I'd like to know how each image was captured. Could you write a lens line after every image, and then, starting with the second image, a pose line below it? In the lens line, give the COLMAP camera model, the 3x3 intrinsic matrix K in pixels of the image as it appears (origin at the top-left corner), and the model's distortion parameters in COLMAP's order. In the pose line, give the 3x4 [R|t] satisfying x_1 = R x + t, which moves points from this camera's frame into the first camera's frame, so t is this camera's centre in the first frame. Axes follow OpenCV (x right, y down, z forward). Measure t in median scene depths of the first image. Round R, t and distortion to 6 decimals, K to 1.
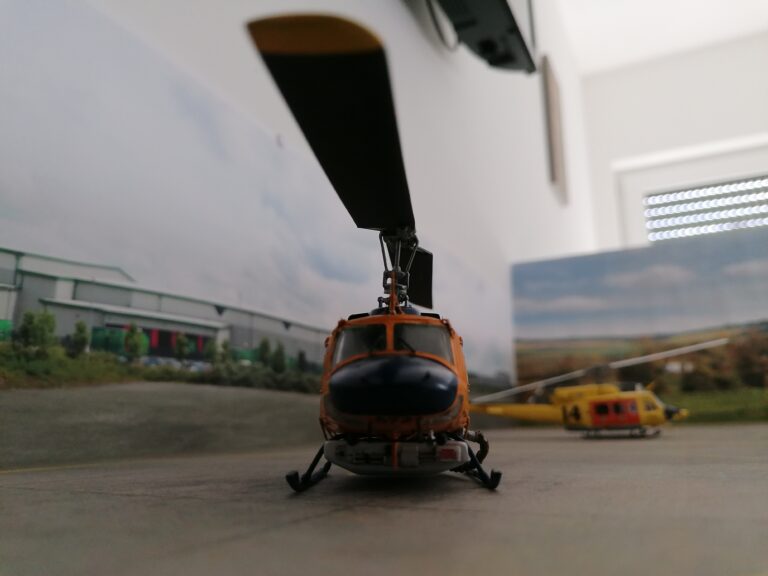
lens RADIAL K [[600.9, 0, 386.3], [0, 600.9, 297.9], [0, 0, 1]] dist [0.078115, -0.148585]
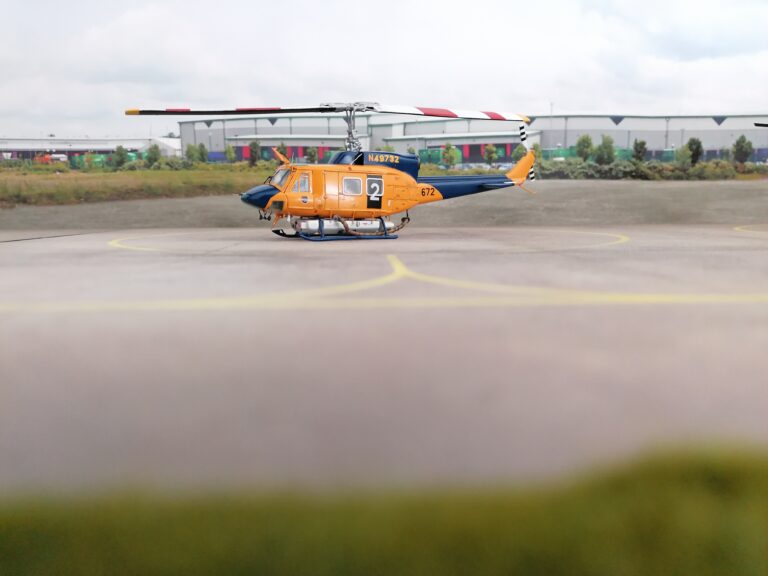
lens RADIAL K [[600.9, 0, 386.3], [0, 600.9, 297.9], [0, 0, 1]] dist [0.078115, -0.148585]
pose [[0.471237, 0.144654, -0.870064, 0.923472], [0.176022, 0.951191, 0.253478, -0.001384], [0.864264, -0.272599, 0.422775, 0.094546]]
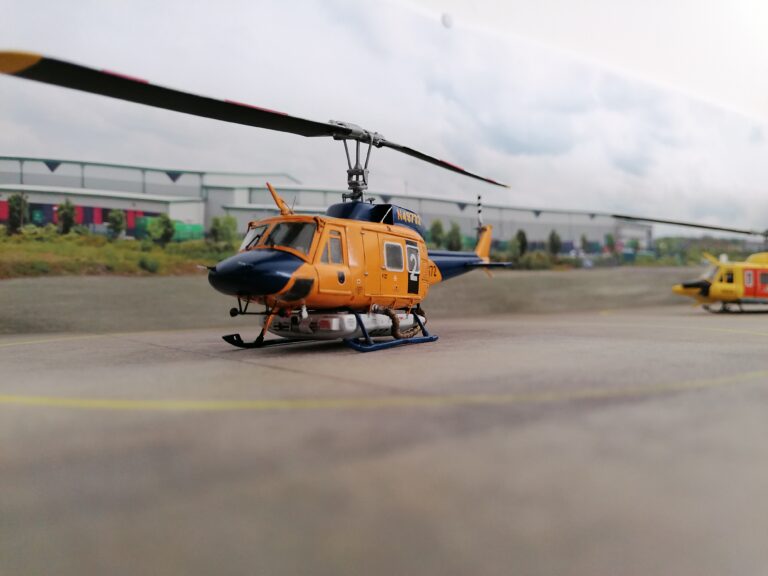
lens RADIAL K [[600.9, 0, 386.3], [0, 600.9, 297.9], [0, 0, 1]] dist [0.078115, -0.148585]
pose [[0.872594, -0.001273, -0.488444, 0.329820], [0.102562, 0.978181, 0.180676, -0.003124], [0.477556, -0.207753, 0.853685, 0.001272]]
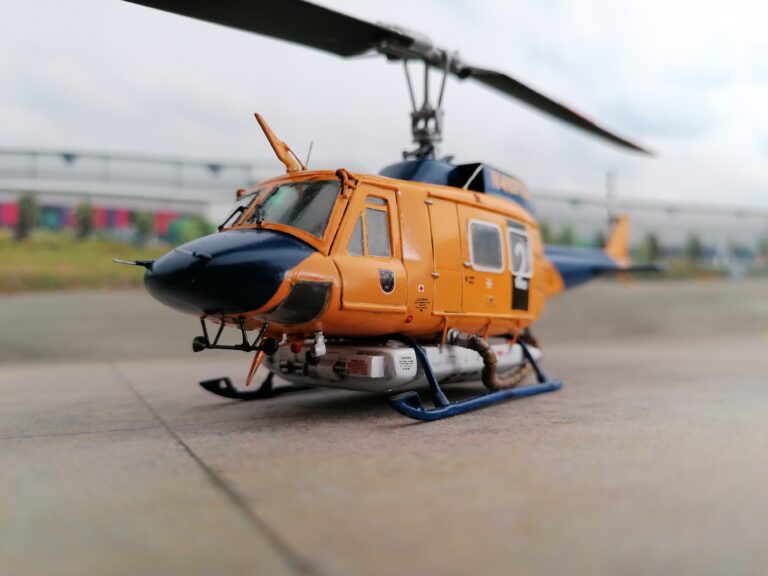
lens RADIAL K [[624.7, 0, 384.9], [0, 624.7, 299.9], [0, 0, 1]] dist [-0.006150, -0.004474]
pose [[0.786669, -0.020451, -0.617036, 0.225505], [0.131326, 0.982121, 0.134879, 0.037243], [0.603245, -0.187138, 0.775290, 0.193419]]
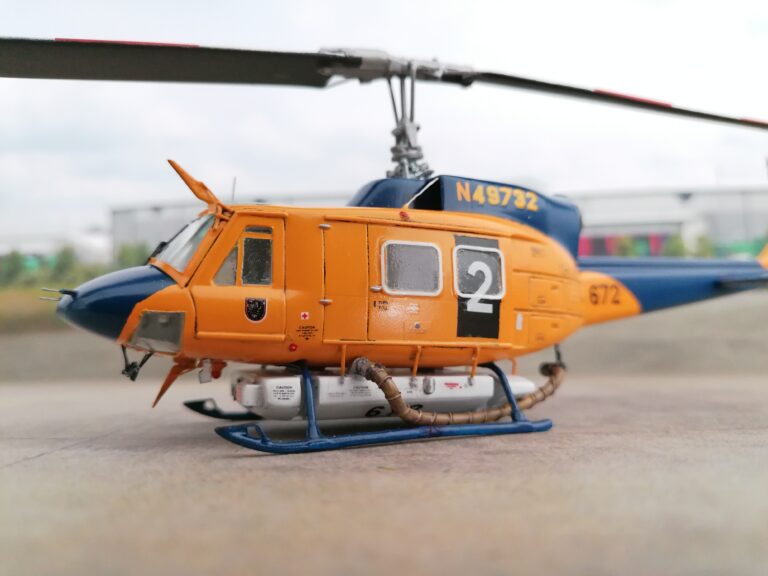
lens RADIAL K [[624.7, 0, 384.9], [0, 624.7, 299.9], [0, 0, 1]] dist [-0.006150, -0.004474]
pose [[0.426010, -0.057991, -0.902858, 0.331802], [0.189898, 0.981444, 0.026564, 0.066096], [0.884564, -0.182767, 0.429118, 0.344745]]
